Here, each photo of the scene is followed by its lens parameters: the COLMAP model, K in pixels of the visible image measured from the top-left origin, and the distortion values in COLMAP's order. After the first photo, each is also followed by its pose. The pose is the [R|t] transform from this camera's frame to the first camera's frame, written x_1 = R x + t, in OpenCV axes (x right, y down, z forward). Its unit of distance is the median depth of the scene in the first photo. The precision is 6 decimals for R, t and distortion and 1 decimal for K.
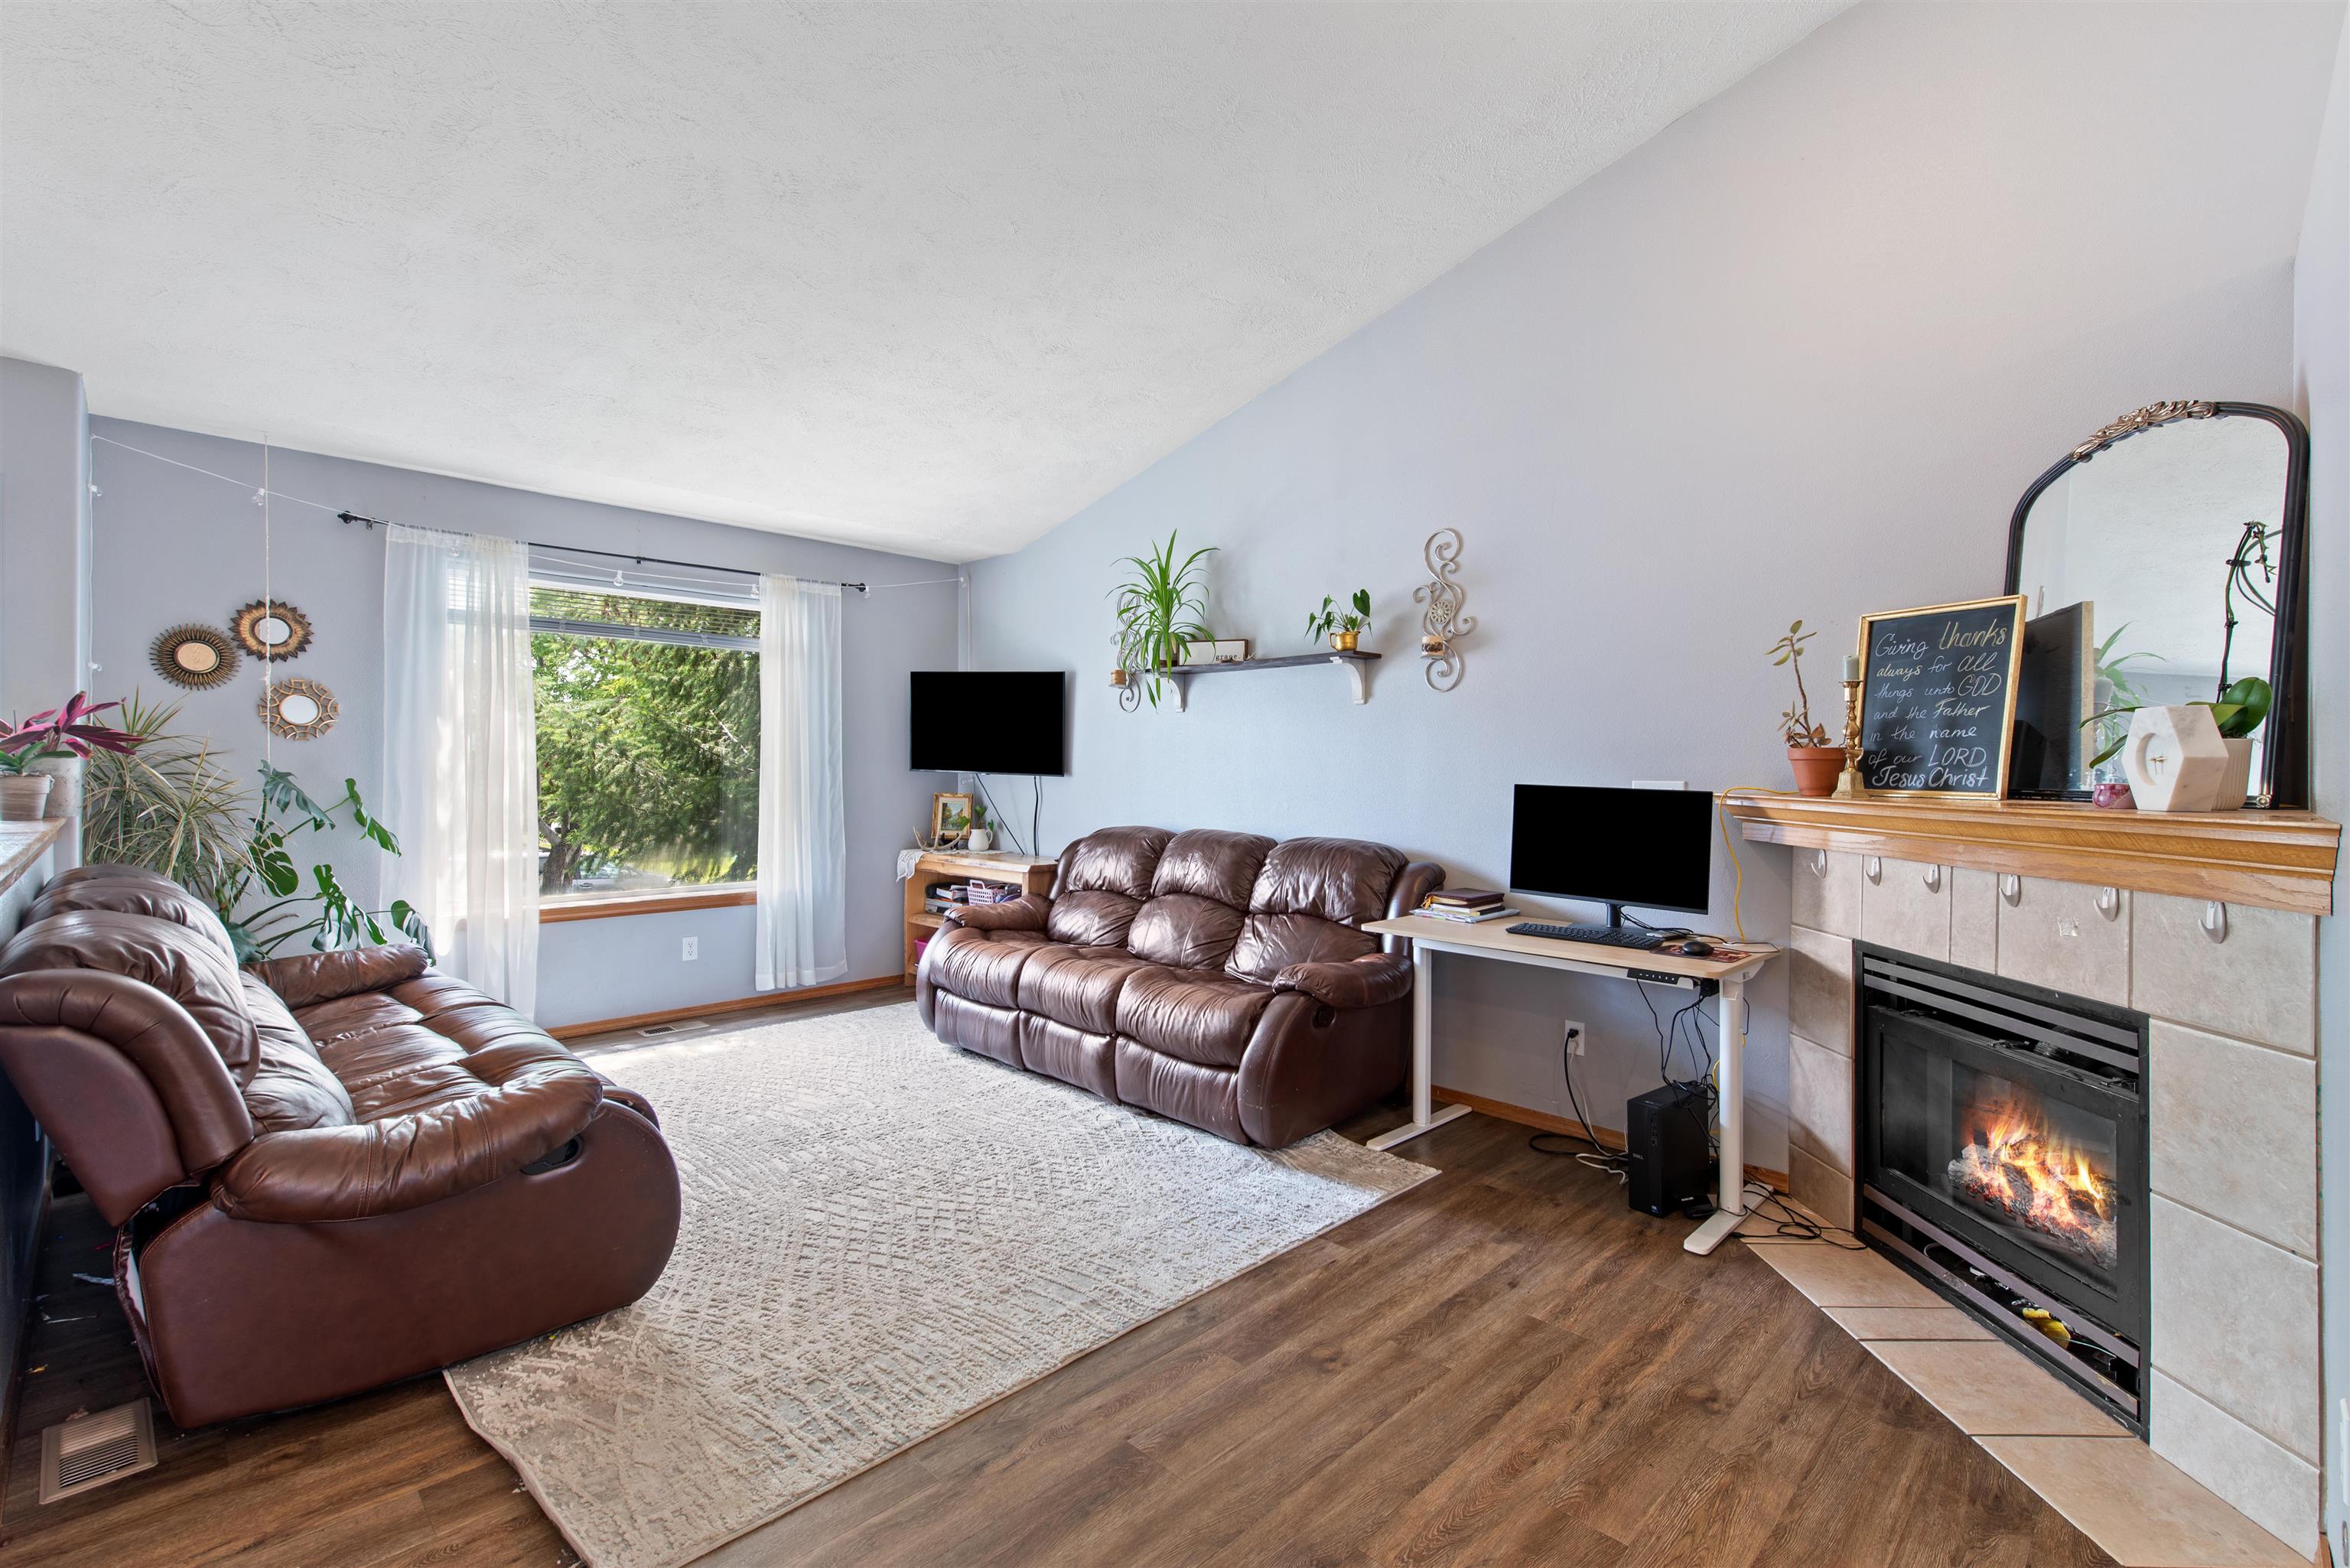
lens RADIAL K [[1037.8, 0, 1171.9], [0, 1037.8, 774.8], [0, 0, 1]] dist [0.014881, -0.004041]
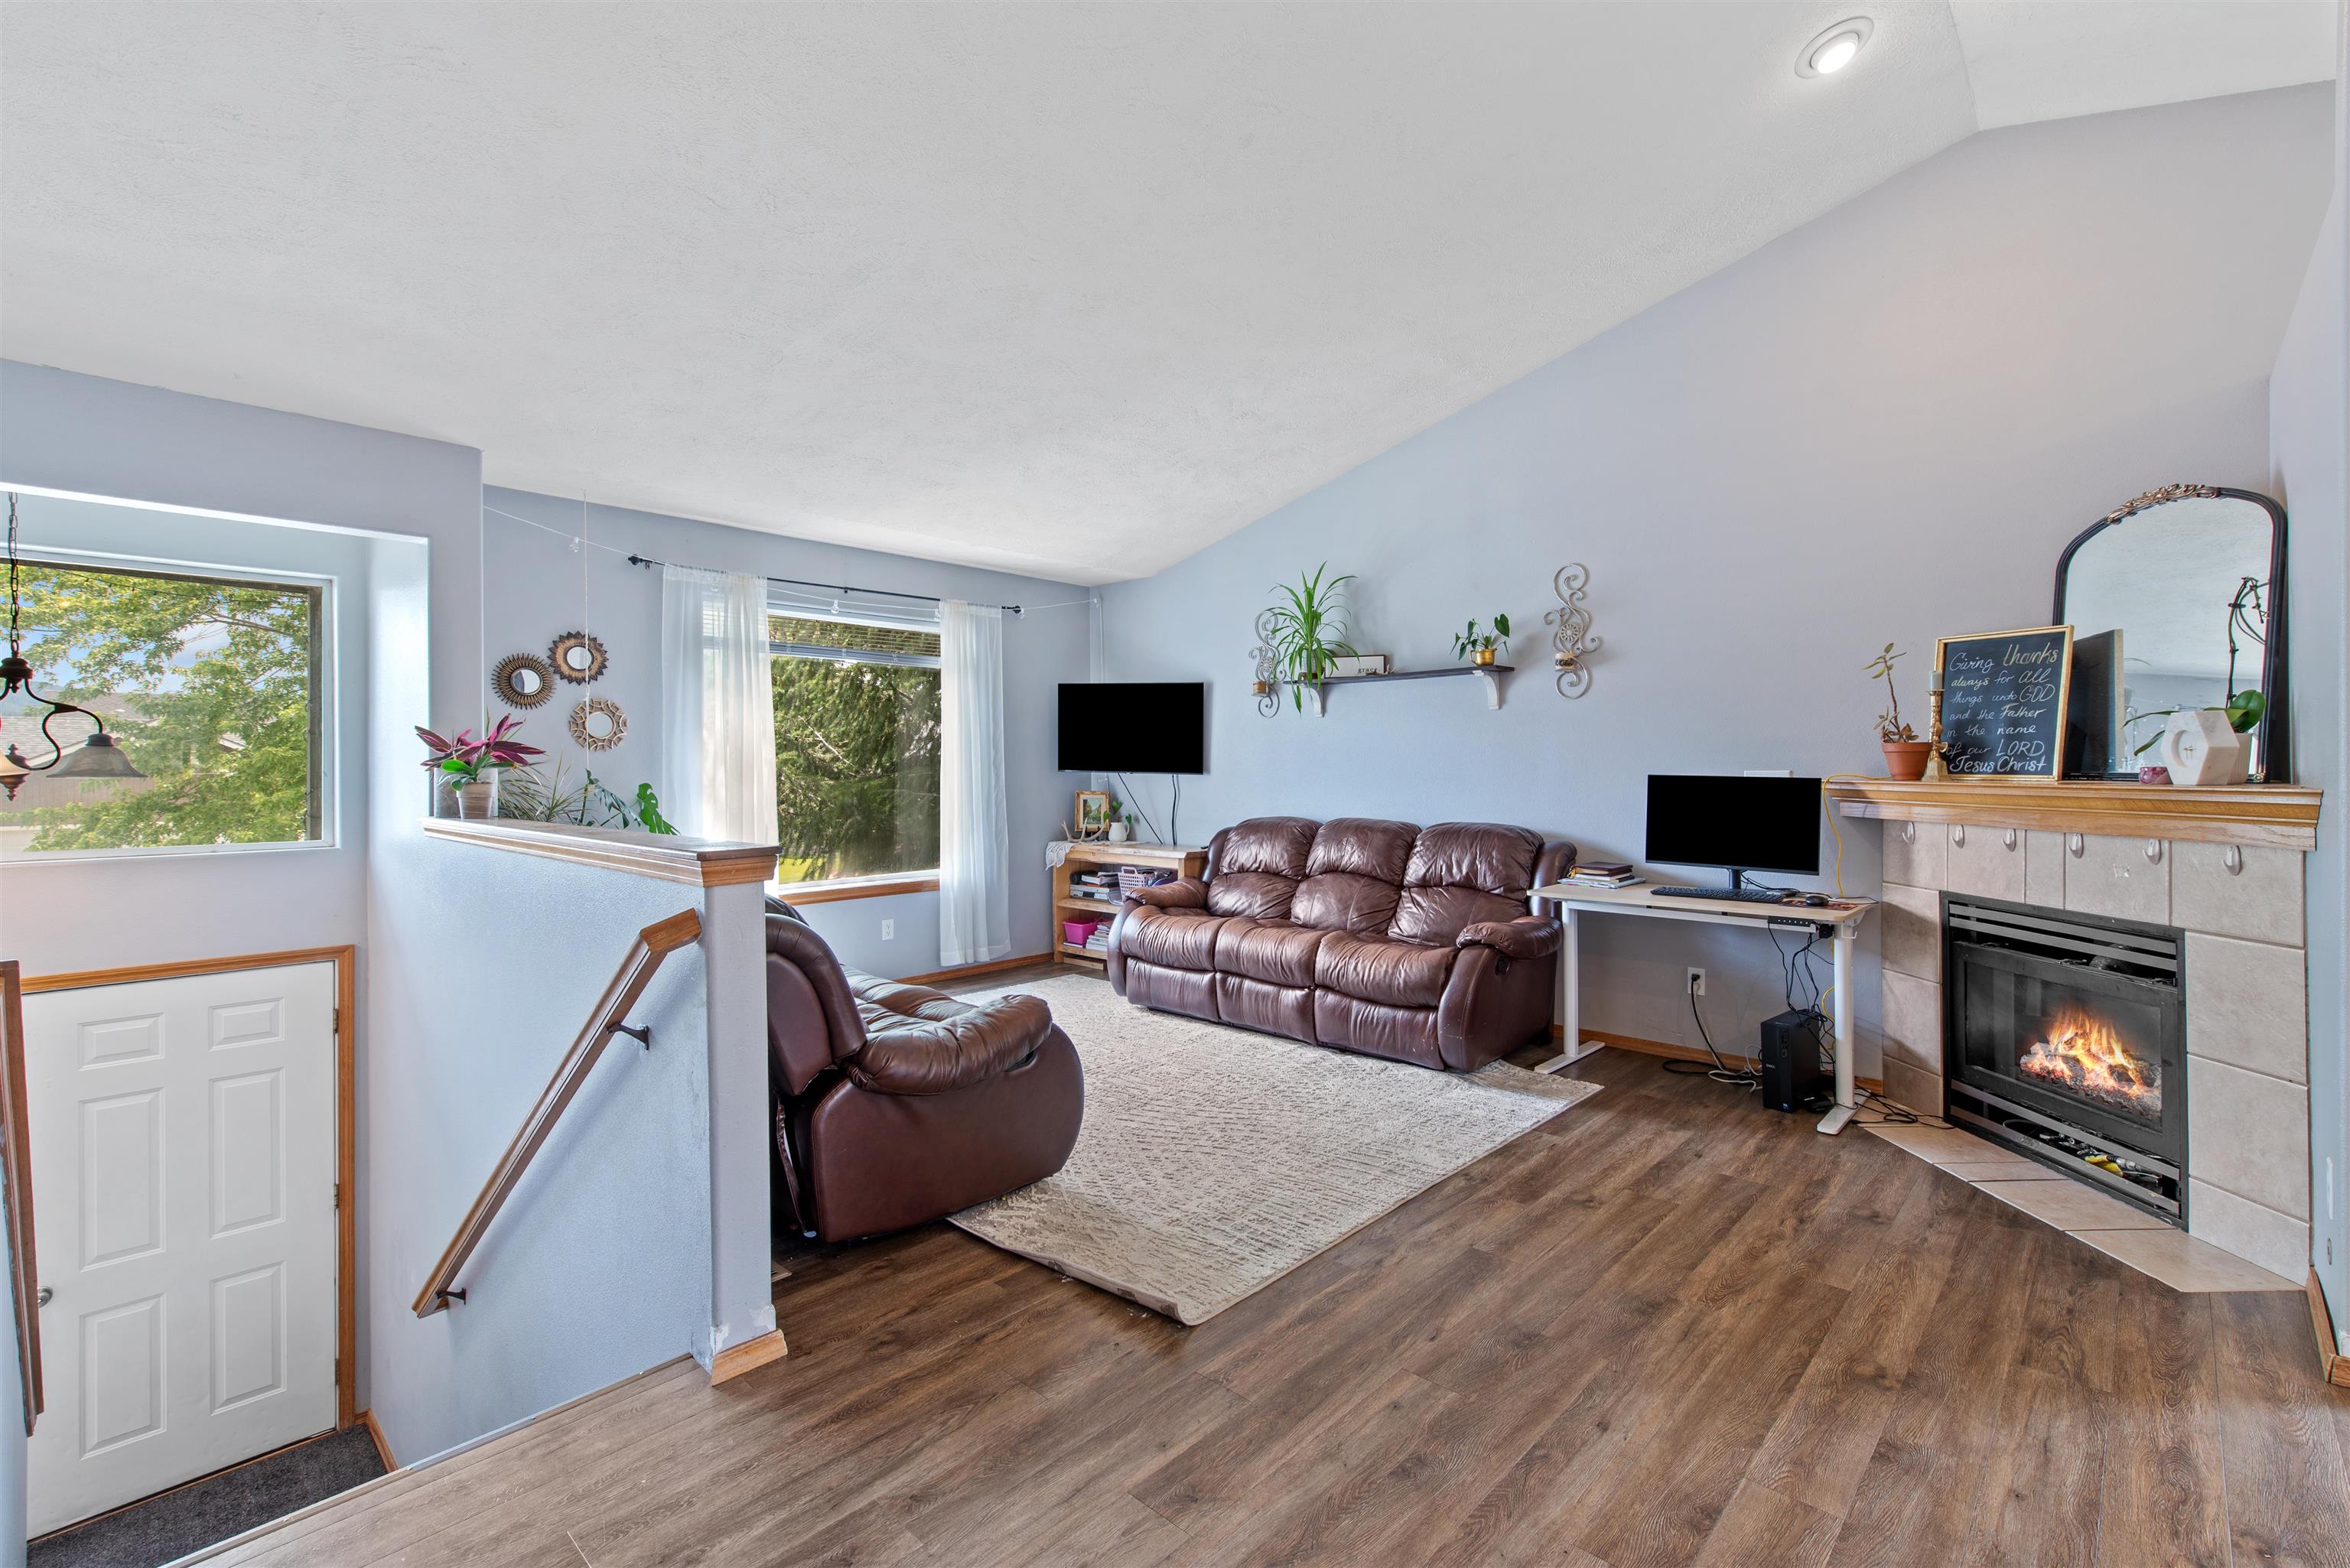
lens RADIAL K [[1037.8, 0, 1173.8], [0, 1037.8, 774.4], [0, 0, 1]] dist [0.014881, -0.004041]
pose [[0.999492, -0.012955, 0.029131, -0.303566], [0.012955, 0.999916, 0.000197, 0.001390], [-0.029131, 0.000180, 0.999576, -0.242346]]
